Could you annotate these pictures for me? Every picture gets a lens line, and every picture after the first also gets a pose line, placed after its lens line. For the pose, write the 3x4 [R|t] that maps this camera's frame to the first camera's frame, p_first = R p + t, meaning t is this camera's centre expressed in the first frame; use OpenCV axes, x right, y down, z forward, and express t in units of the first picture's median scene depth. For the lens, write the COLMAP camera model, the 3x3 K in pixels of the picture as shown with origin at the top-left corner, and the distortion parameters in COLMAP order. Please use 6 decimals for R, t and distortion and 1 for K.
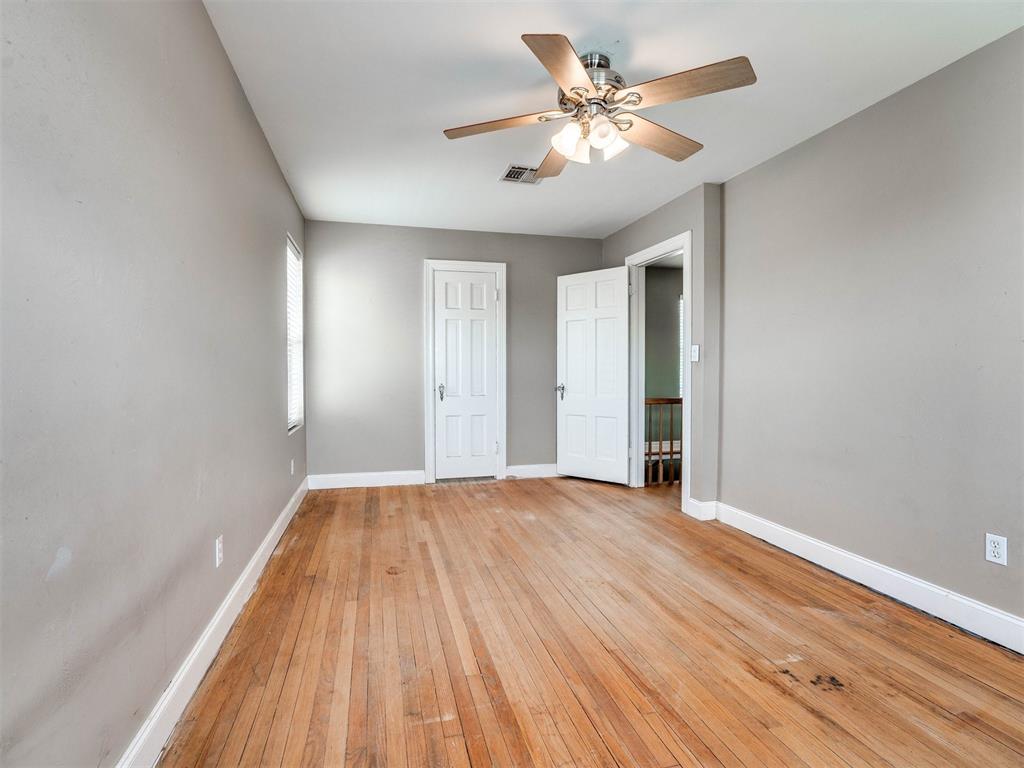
lens RADIAL K [[481.3, 0, 501.7], [0, 481.3, 380.1], [0, 0, 1]] dist [-0.025516, -0.000077]
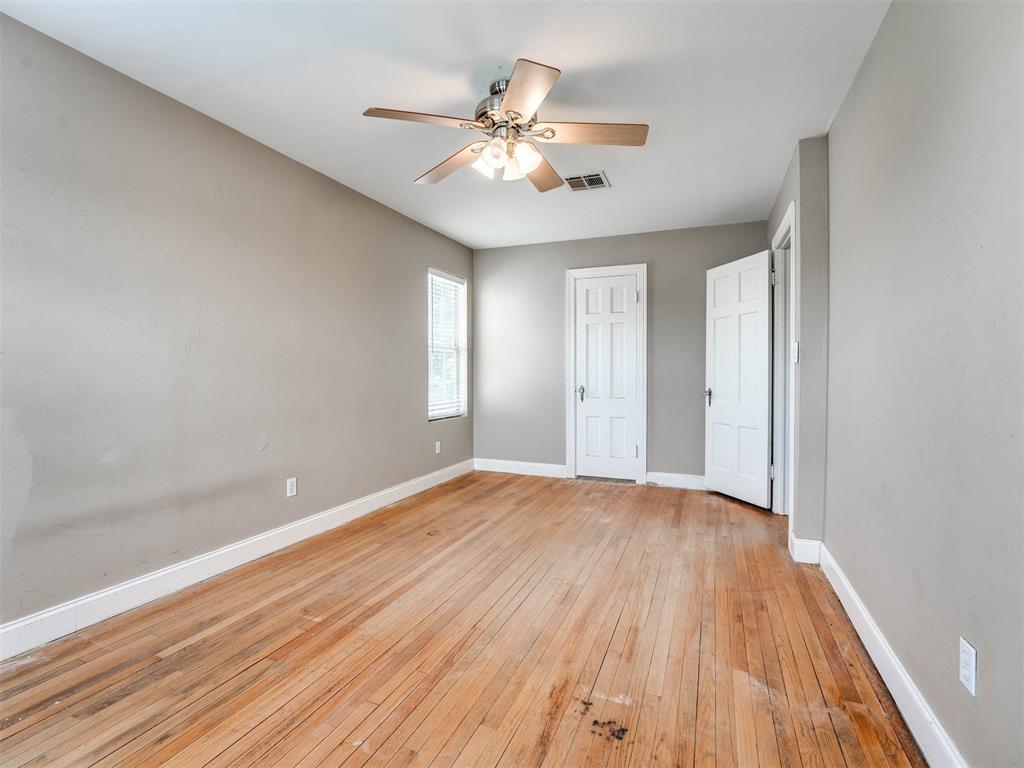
lens RADIAL K [[483.0, 0, 529.2], [0, 483.0, 379.2], [0, 0, 1]] dist [-0.025837, -0.000316]
pose [[0.816086, 0.011391, -0.577818, 0.701648], [-0.016618, 0.999855, -0.003760, -0.000218], [0.577692, 0.012671, 0.816157, 0.121507]]
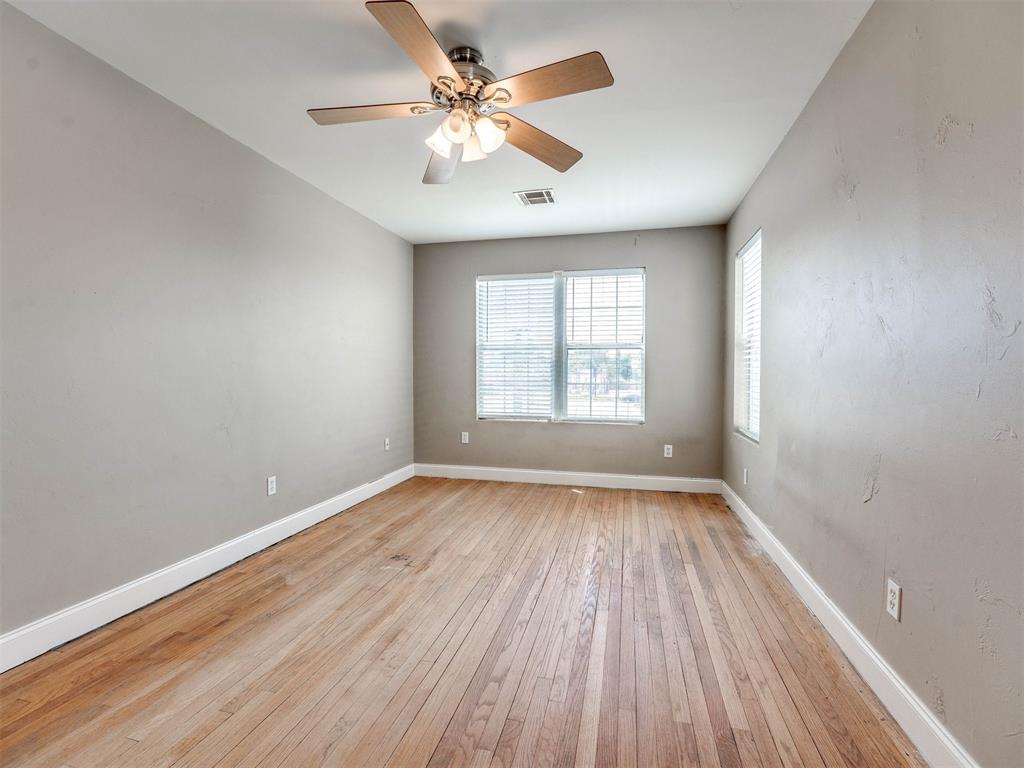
lens RADIAL K [[472.4, 0, 507.0], [0, 472.4, 385.3], [0, 0, 1]] dist [-0.027053, 0.001653]
pose [[-0.875308, -0.016960, 0.483269, -0.292199], [0.005748, 0.998949, 0.045469, -0.031839], [-0.483532, 0.042578, -0.874291, 1.478604]]
